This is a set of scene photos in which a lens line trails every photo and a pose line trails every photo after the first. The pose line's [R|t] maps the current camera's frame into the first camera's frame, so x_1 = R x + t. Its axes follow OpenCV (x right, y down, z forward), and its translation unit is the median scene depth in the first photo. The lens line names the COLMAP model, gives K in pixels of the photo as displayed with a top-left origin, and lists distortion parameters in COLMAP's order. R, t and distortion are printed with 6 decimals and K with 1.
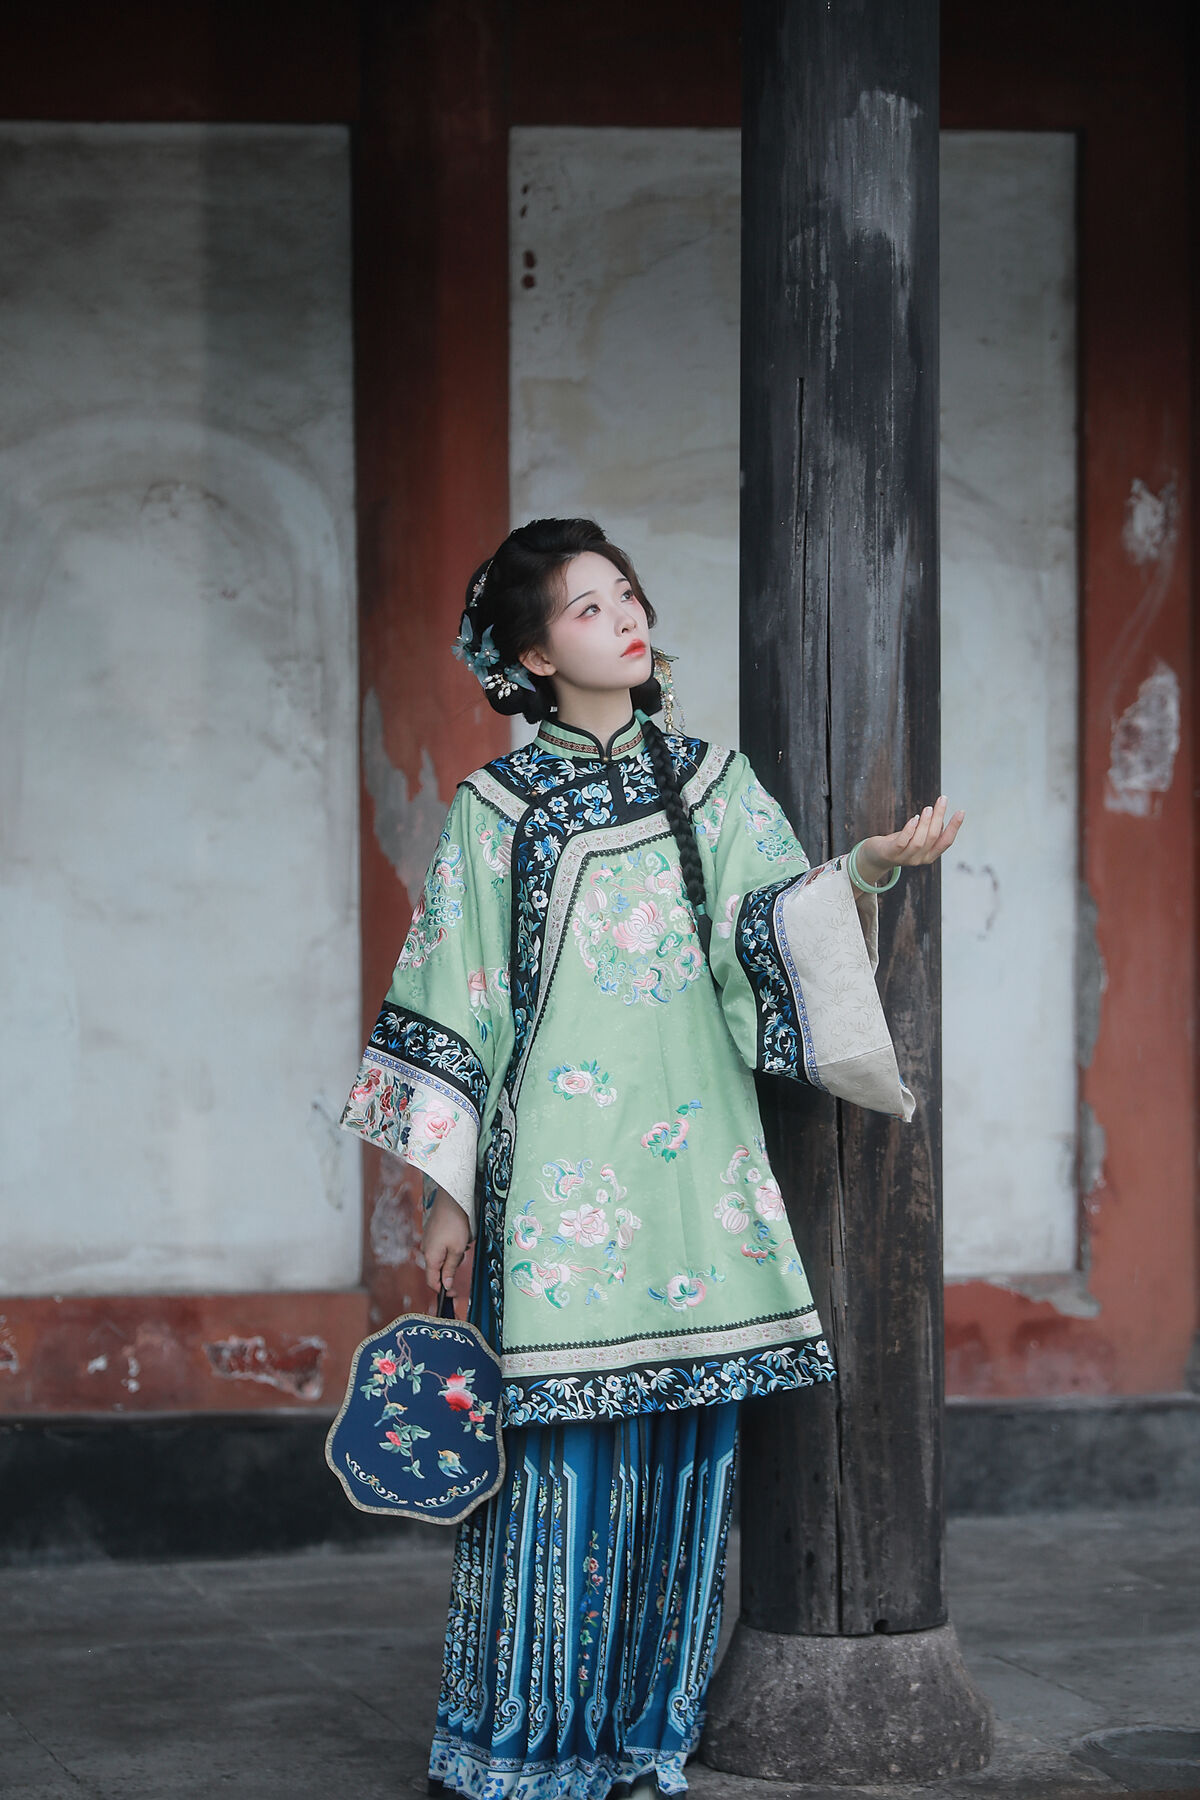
lens RADIAL K [[5767.0, 0, 600.0], [0, 5767.0, 900.0], [0, 0, 1]] dist [0.111500, 1.832532]
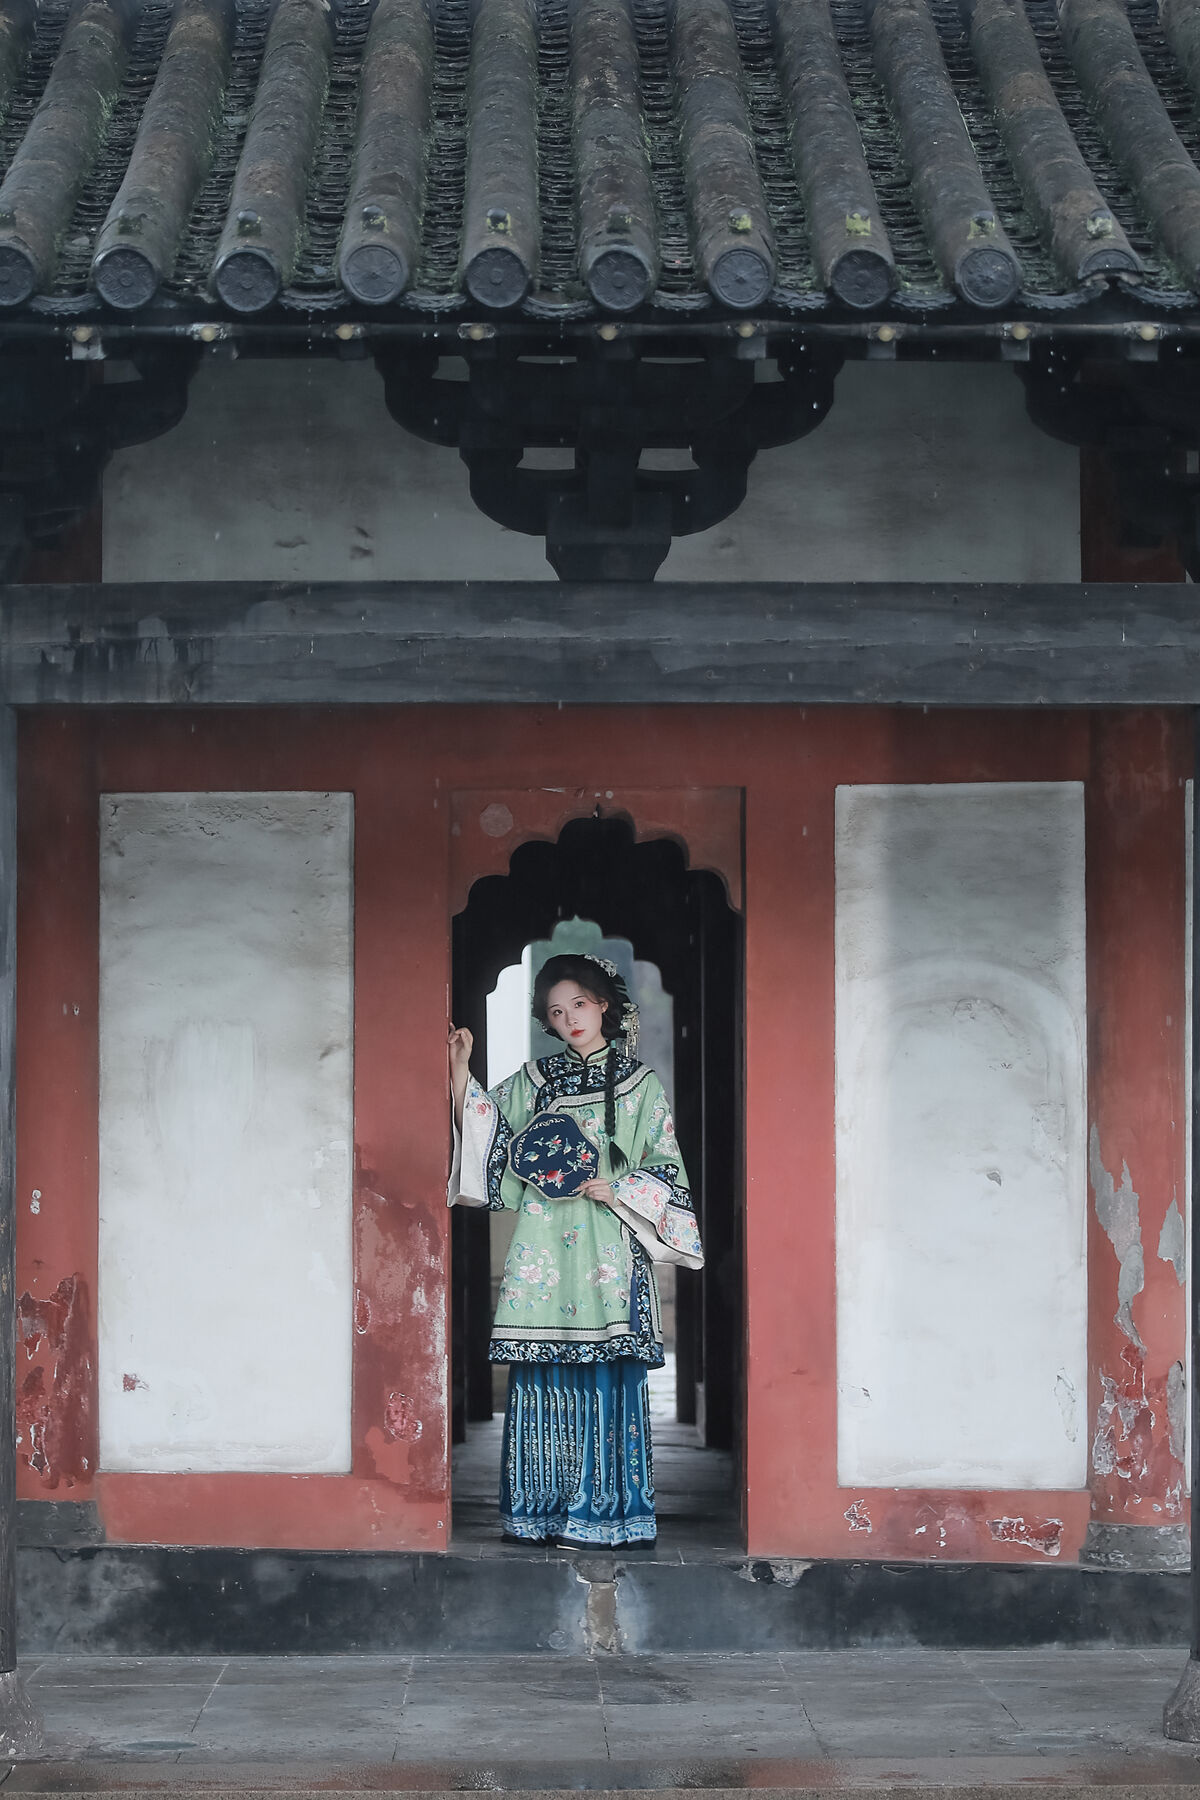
lens RADIAL K [[5257.3, 0, 604.6], [0, 5257.3, 1228.1], [0, 0, 1]] dist [-0.008540, -0.135191]
pose [[0.963619, 0.007782, -0.267168, 0.281591], [-0.011236, 0.999872, -0.011401, 0.014679], [0.267045, 0.013988, 0.963583, -0.591777]]
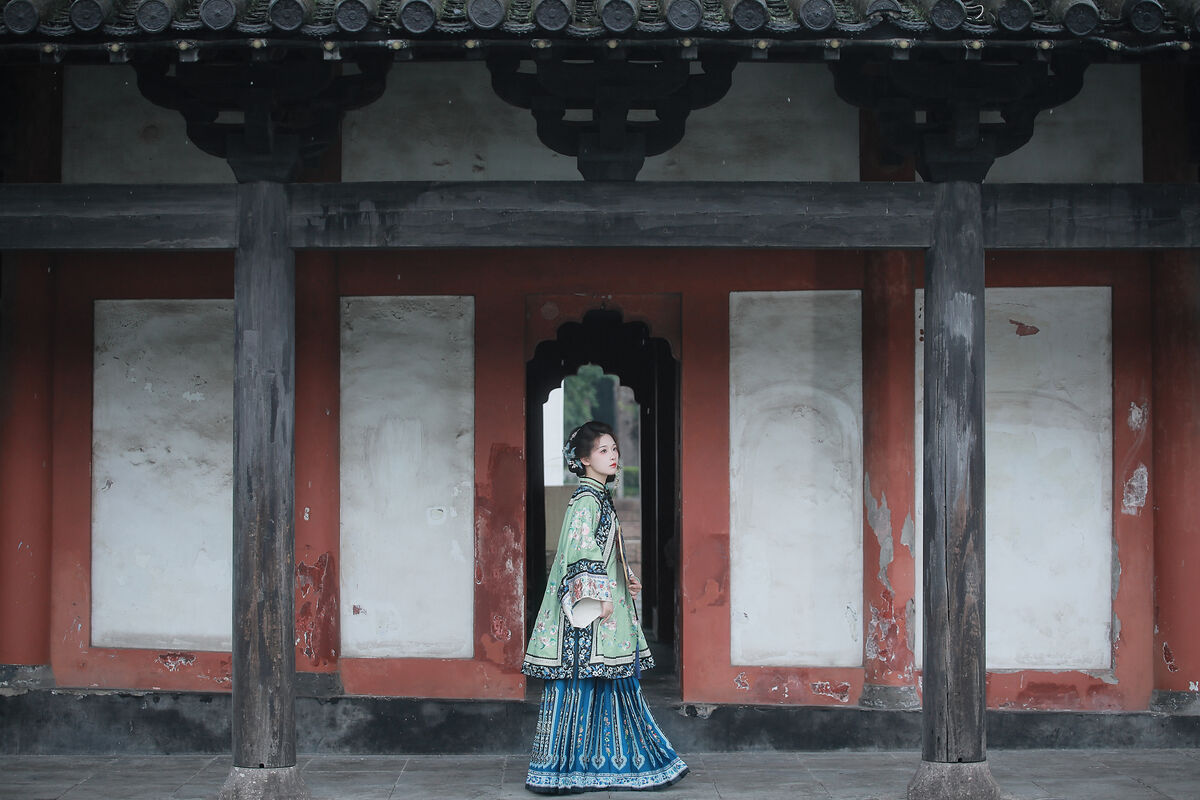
lens RADIAL K [[2649.1, 0, 594.2], [0, 2649.1, 503.7], [0, 0, 1]] dist [-0.024728, 0.231259]
pose [[0.963404, 0.005870, -0.267990, 0.248737], [-0.011788, 0.999721, -0.020478, 0.013728], [0.267795, 0.022888, 0.963204, -0.499404]]
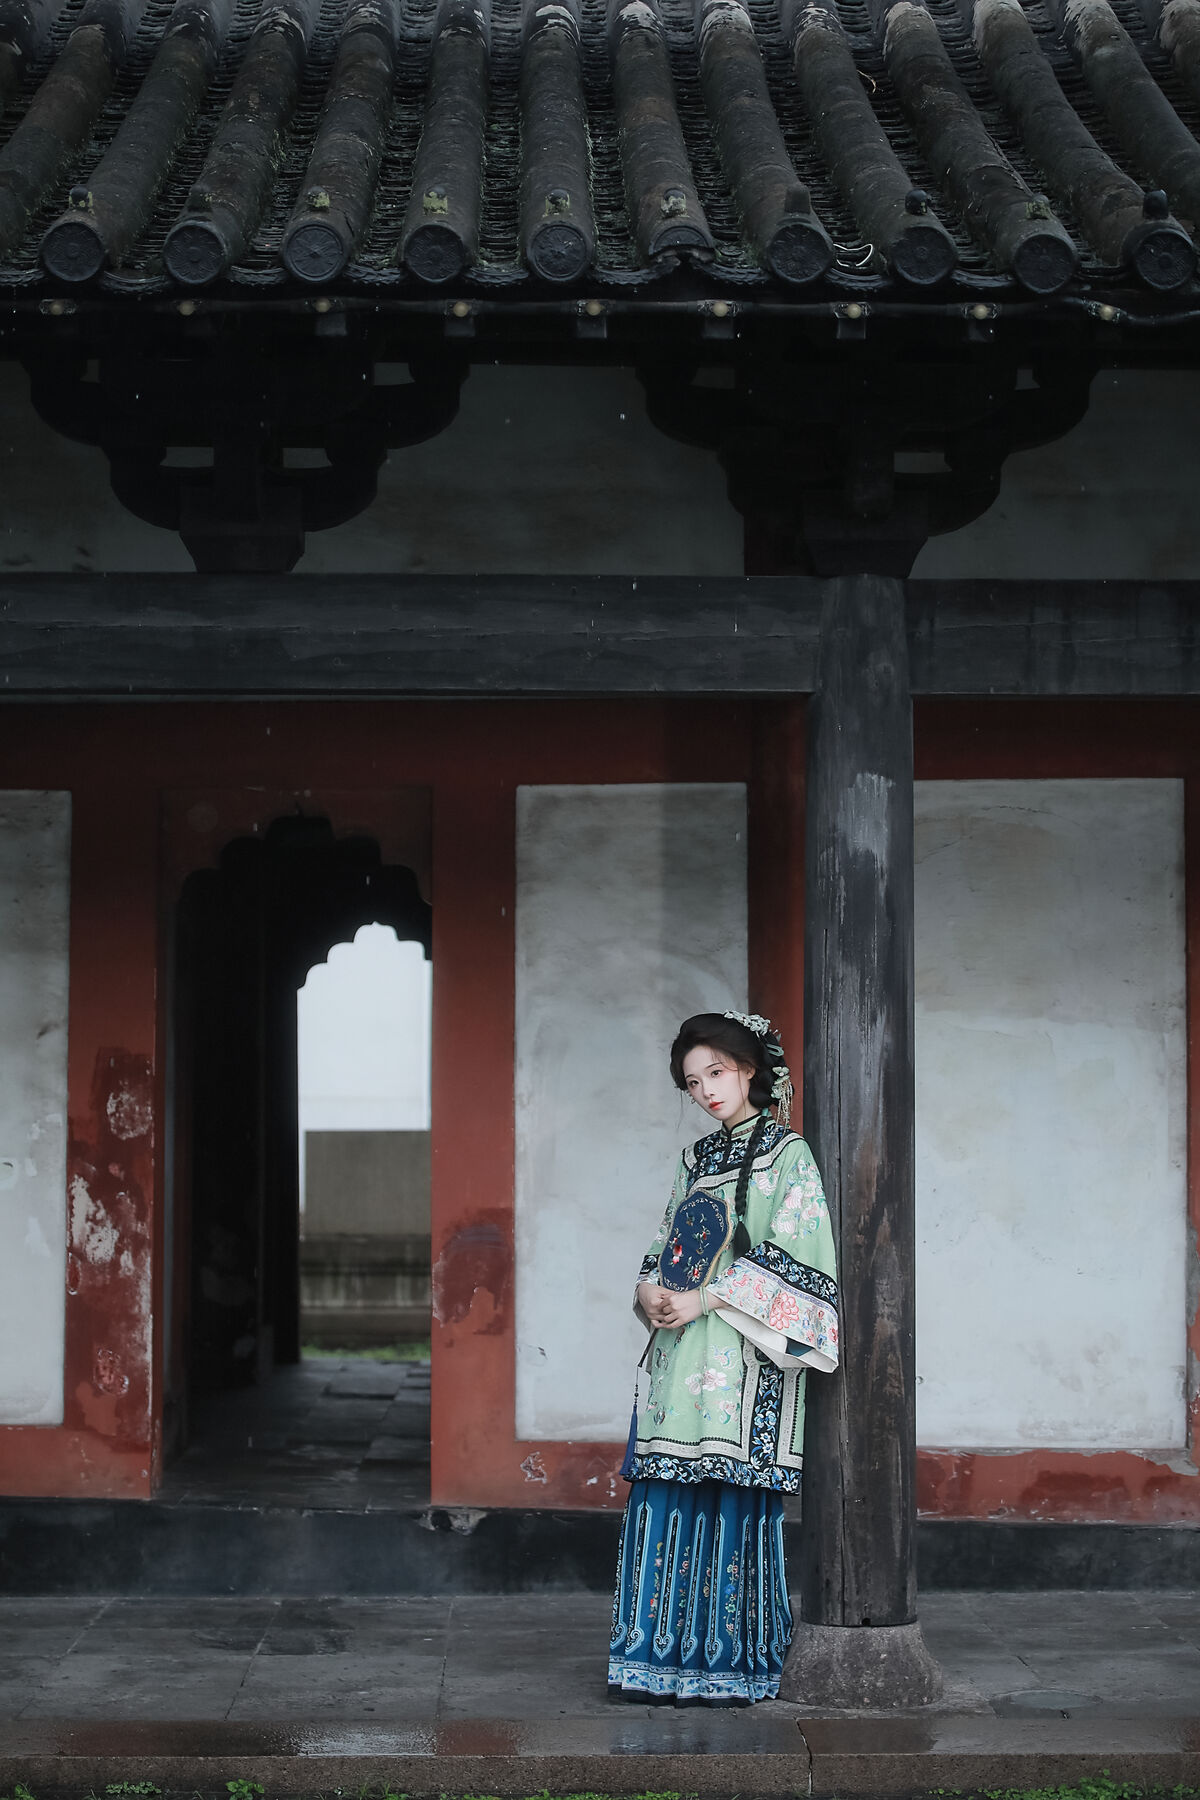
lens RADIAL K [[3973.7, 0, 598.1], [0, 3973.7, 952.7], [0, 0, 1]] dist [-0.024728, 0.231259]
pose [[0.962653, -0.005243, -0.270688, 0.302364], [-0.015104, 0.997215, -0.073029, 0.009626], [0.270317, 0.074390, 0.959893, -0.221292]]
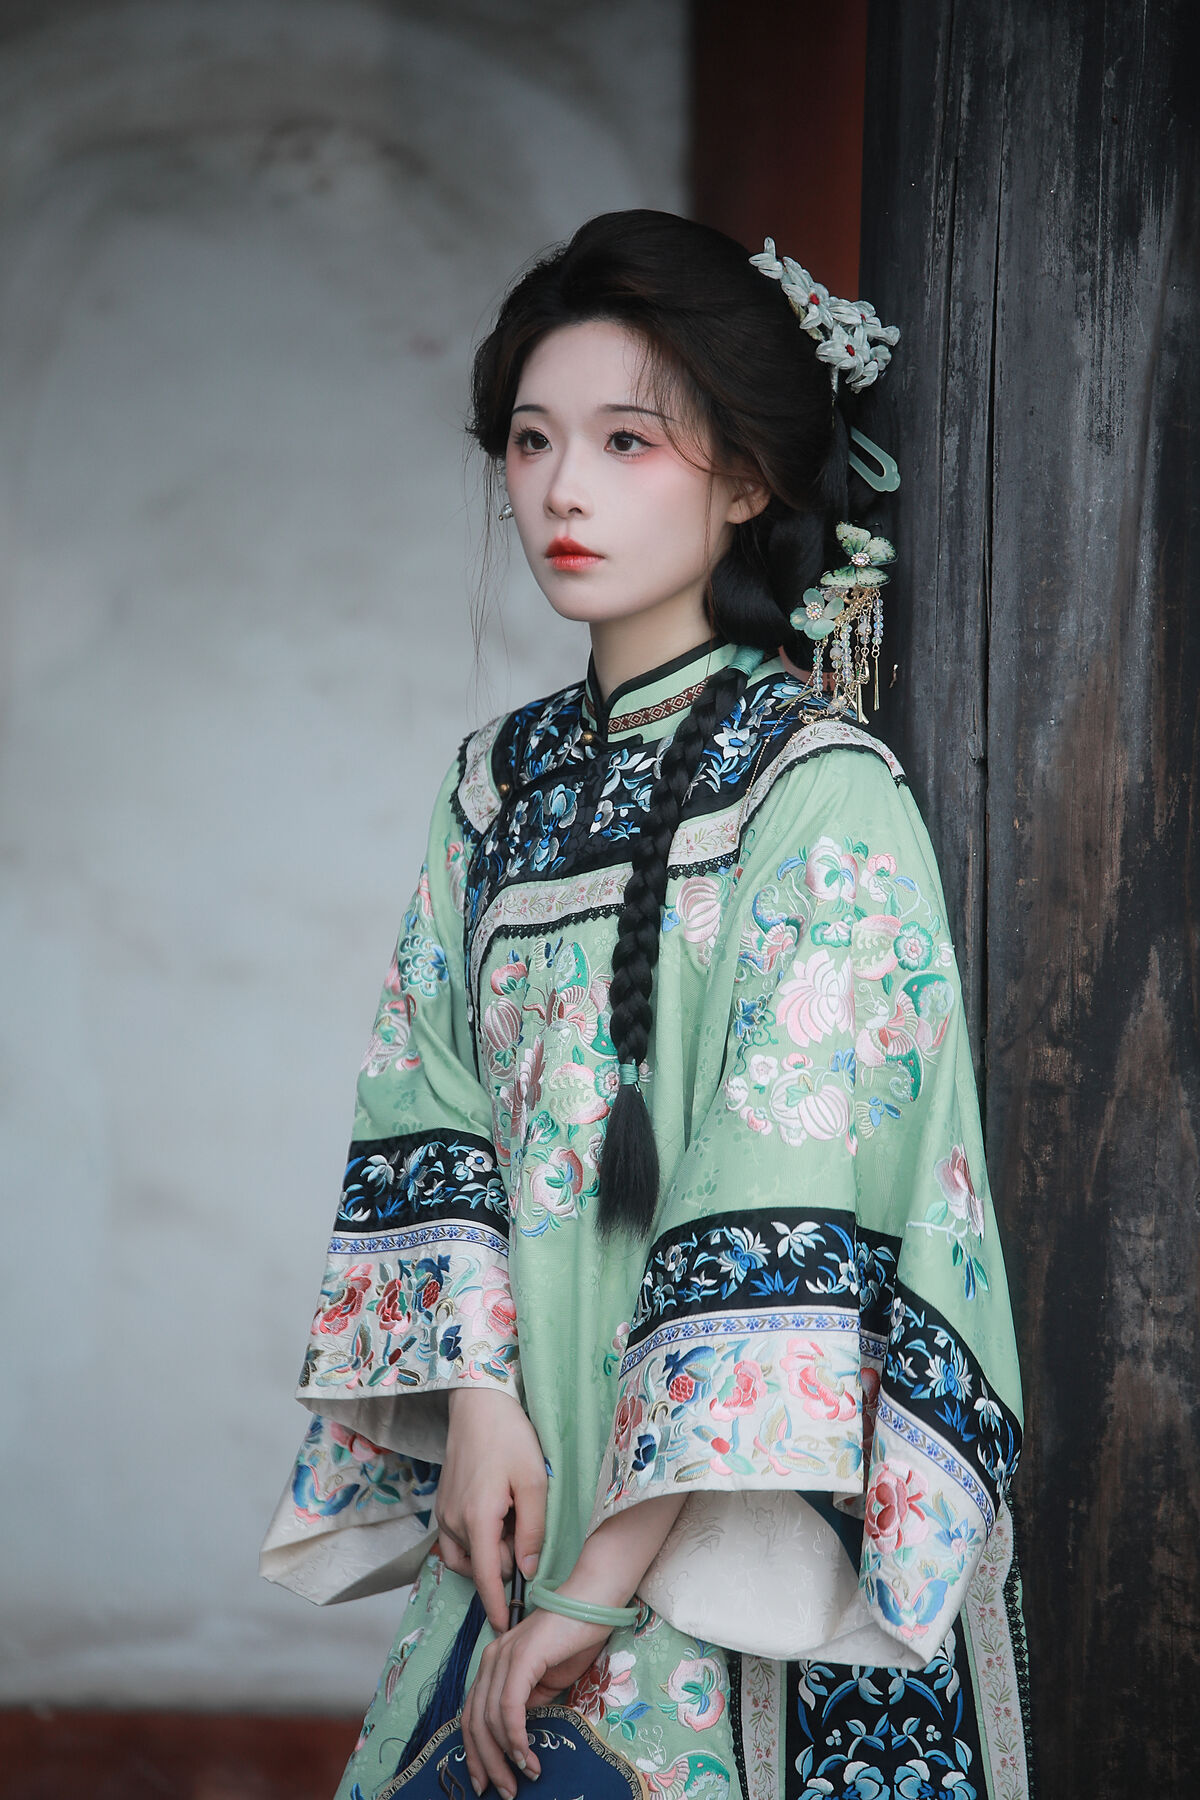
lens RADIAL K [[9641.9, 0, 600.0], [0, 9641.9, 900.0], [0, 0, 1]] dist [1.755196, -0.764729]
pose [[0.967441, 0.029056, -0.251425, 0.209730], [-0.030070, 0.999548, -0.000191, -0.005142], [0.251306, 0.007745, 0.967877, 0.211858]]
